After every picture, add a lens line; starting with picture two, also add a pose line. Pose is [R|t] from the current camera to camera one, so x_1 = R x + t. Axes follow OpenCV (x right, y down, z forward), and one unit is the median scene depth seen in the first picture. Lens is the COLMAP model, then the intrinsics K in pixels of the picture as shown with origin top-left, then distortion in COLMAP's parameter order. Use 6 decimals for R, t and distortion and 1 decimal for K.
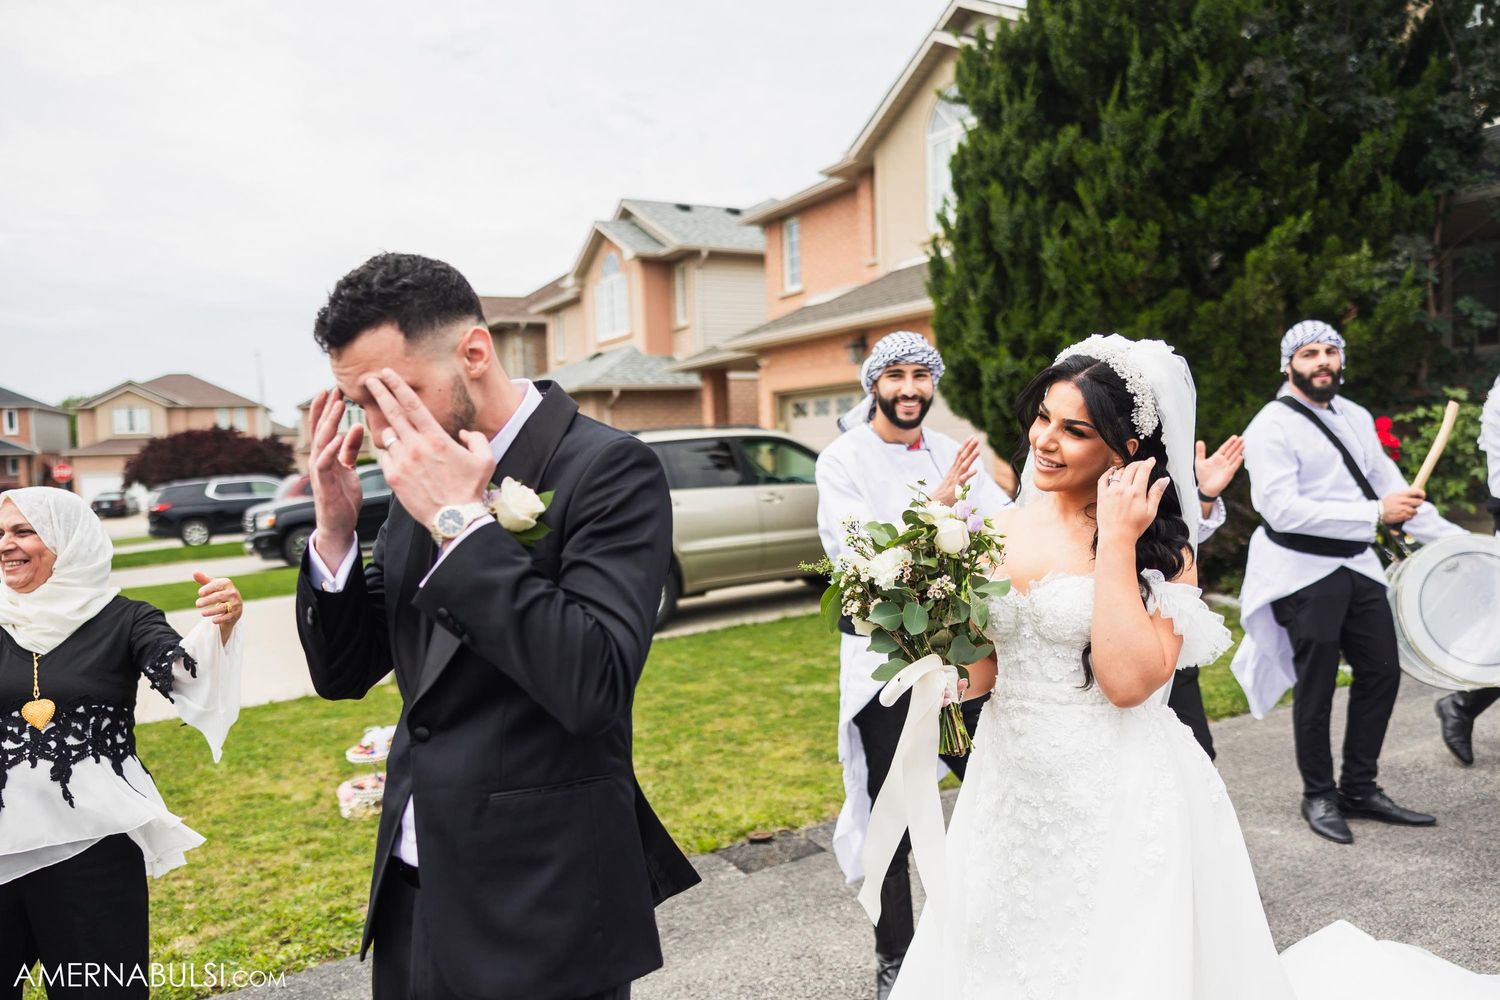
lens RADIAL K [[1194.6, 0, 755.1], [0, 1194.6, 515.8], [0, 0, 1]] dist [0.027894, -0.018300]
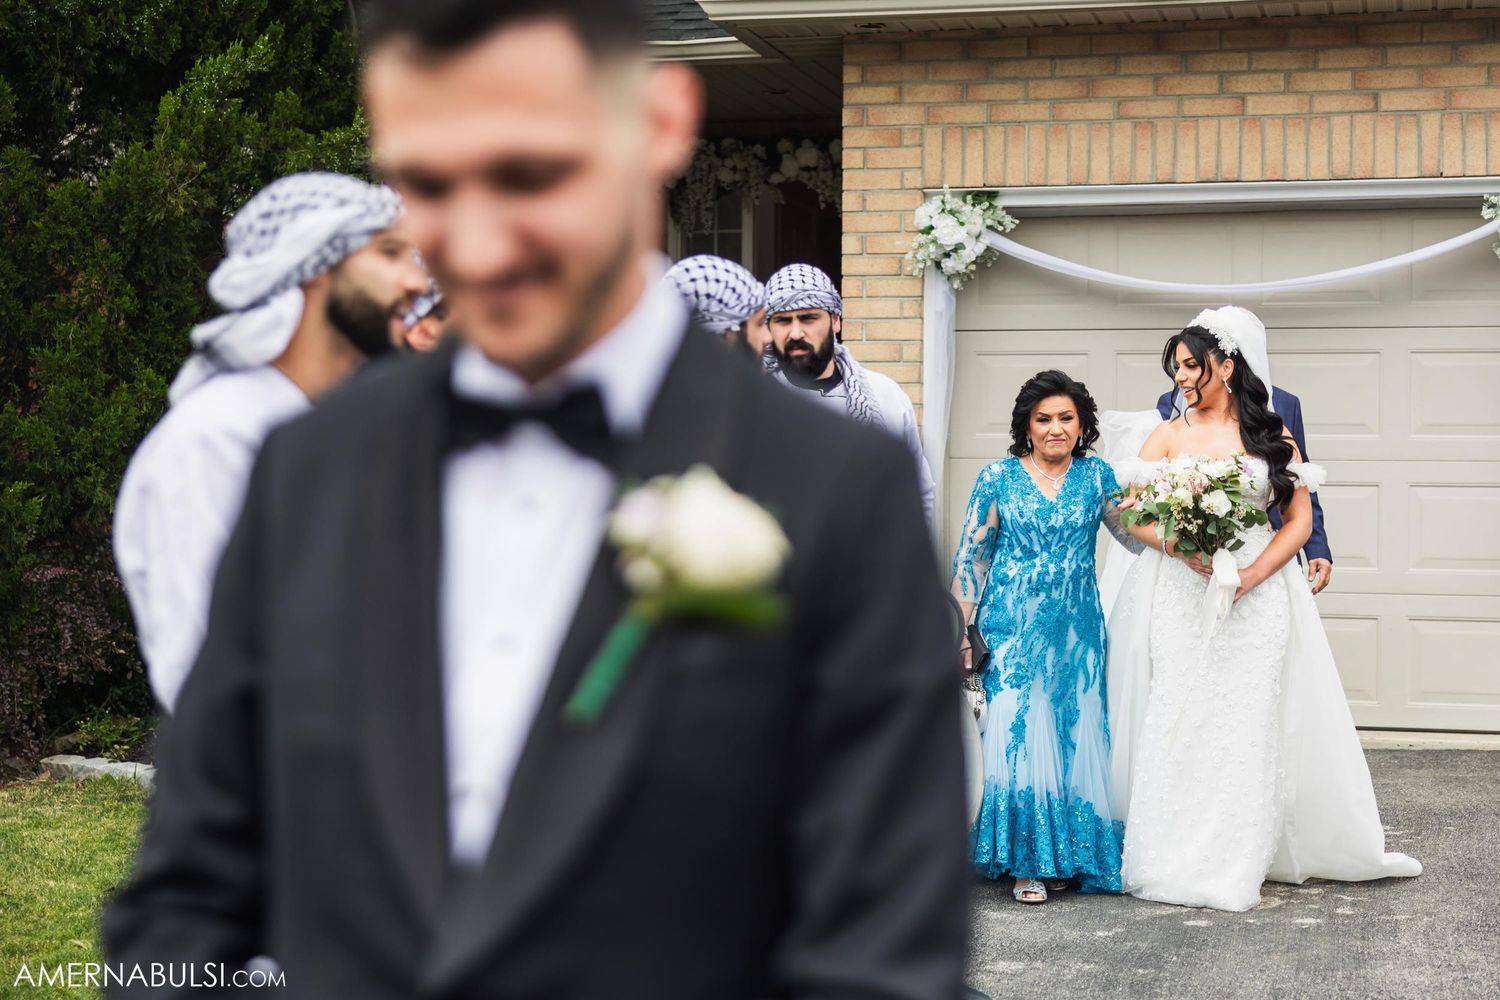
lens RADIAL K [[2423.9, 0, 759.2], [0, 2423.9, 508.4], [0, 0, 1]] dist [0.019877, 0.000000]
pose [[0.690003, 0.023313, 0.723431, -0.168946], [0.006079, 0.999259, -0.038000, 0.003614], [-0.723781, 0.030618, 0.689350, 0.075306]]
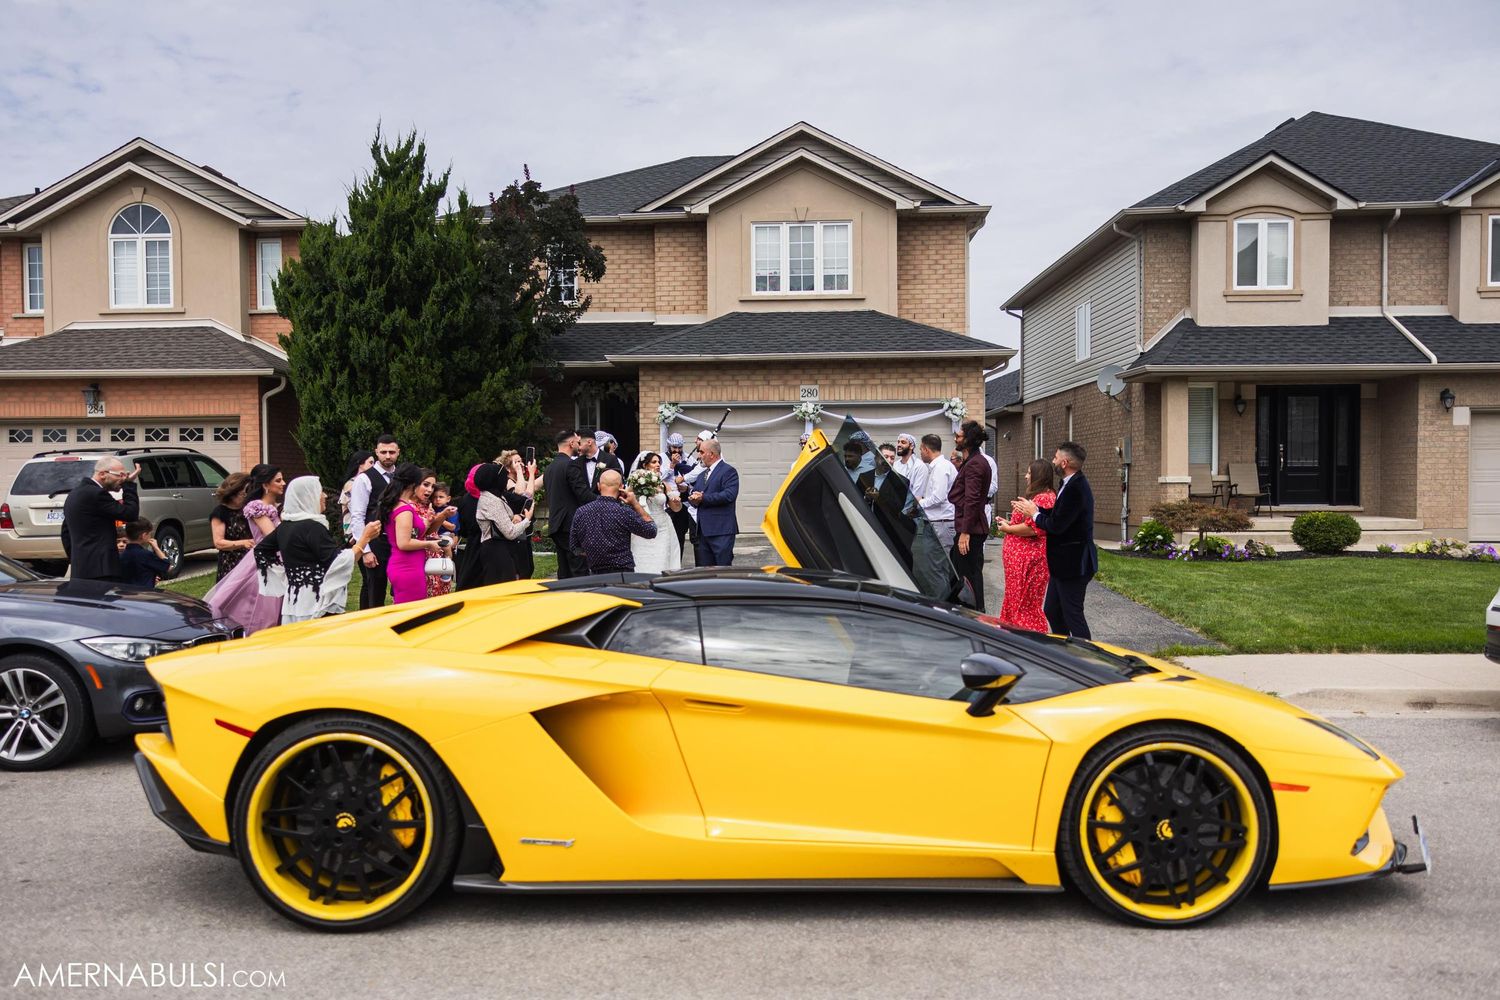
lens RADIAL K [[1194.6, 0, 751.7], [0, 1194.6, 489.9], [0, 0, 1]] dist [0.027894, -0.018300]
pose [[0.517503, 0.020955, 0.855425, -1.116479], [0.030181, 0.998631, -0.042722, 0.076591], [-0.855149, 0.047927, 0.516162, -0.494805]]
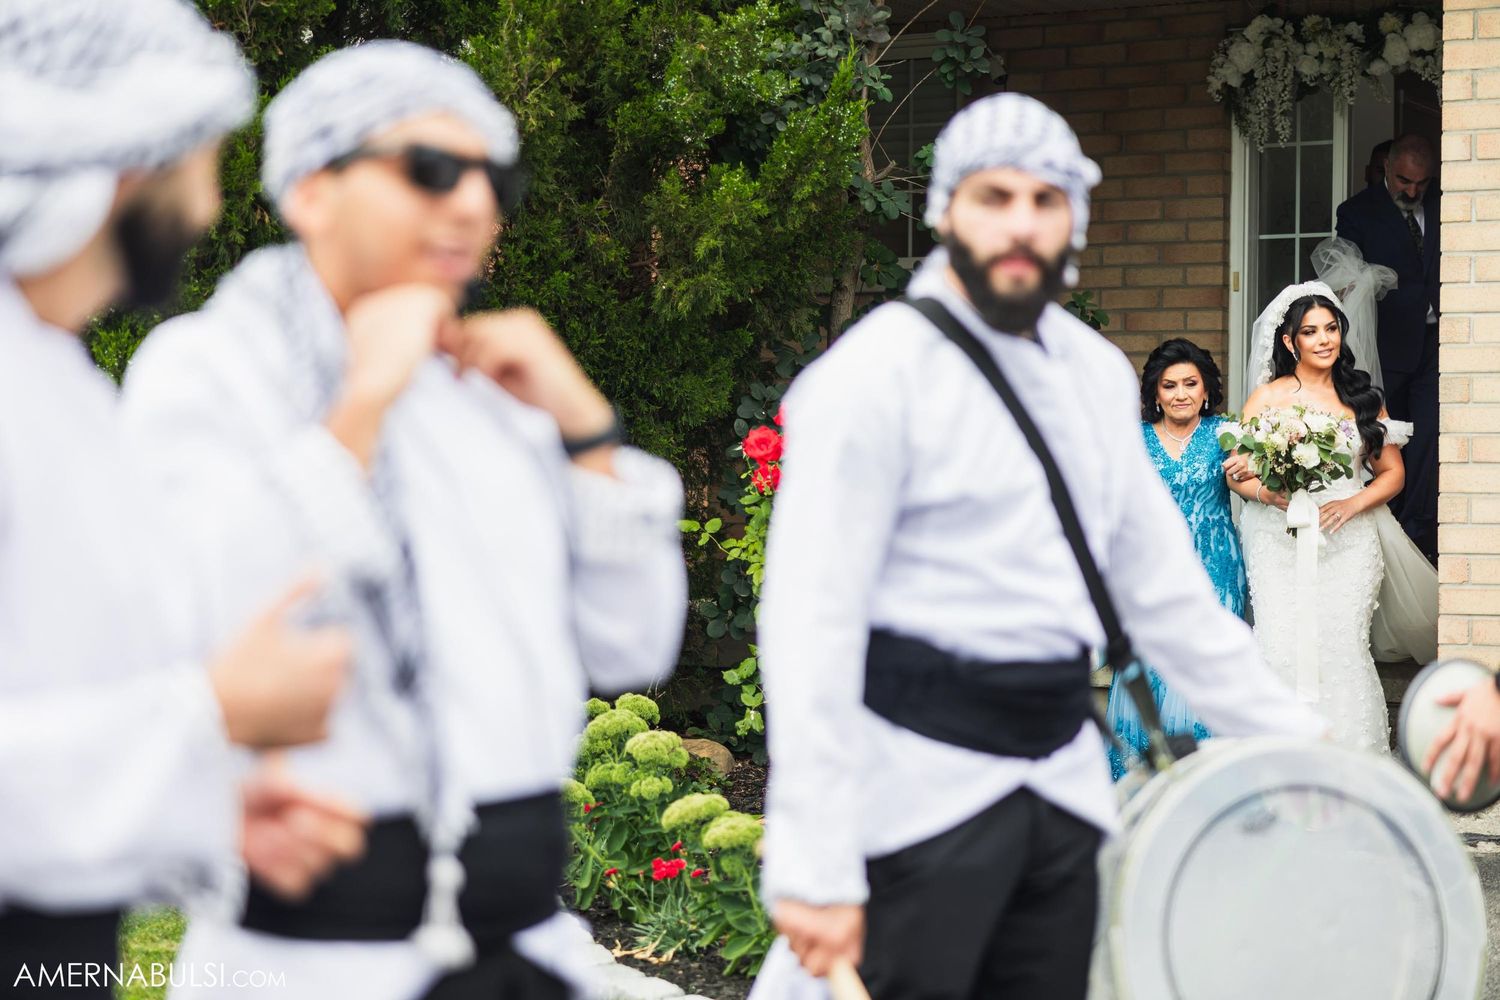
lens RADIAL K [[2862.8, 0, 740.1], [0, 2862.8, 490.3], [0, 0, 1]] dist [0.080569, 0.000000]
pose [[0.850504, 0.032408, 0.524970, -0.023704], [-0.010413, 0.998942, -0.044798, -0.003293], [-0.525866, 0.032634, 0.849941, 0.136198]]
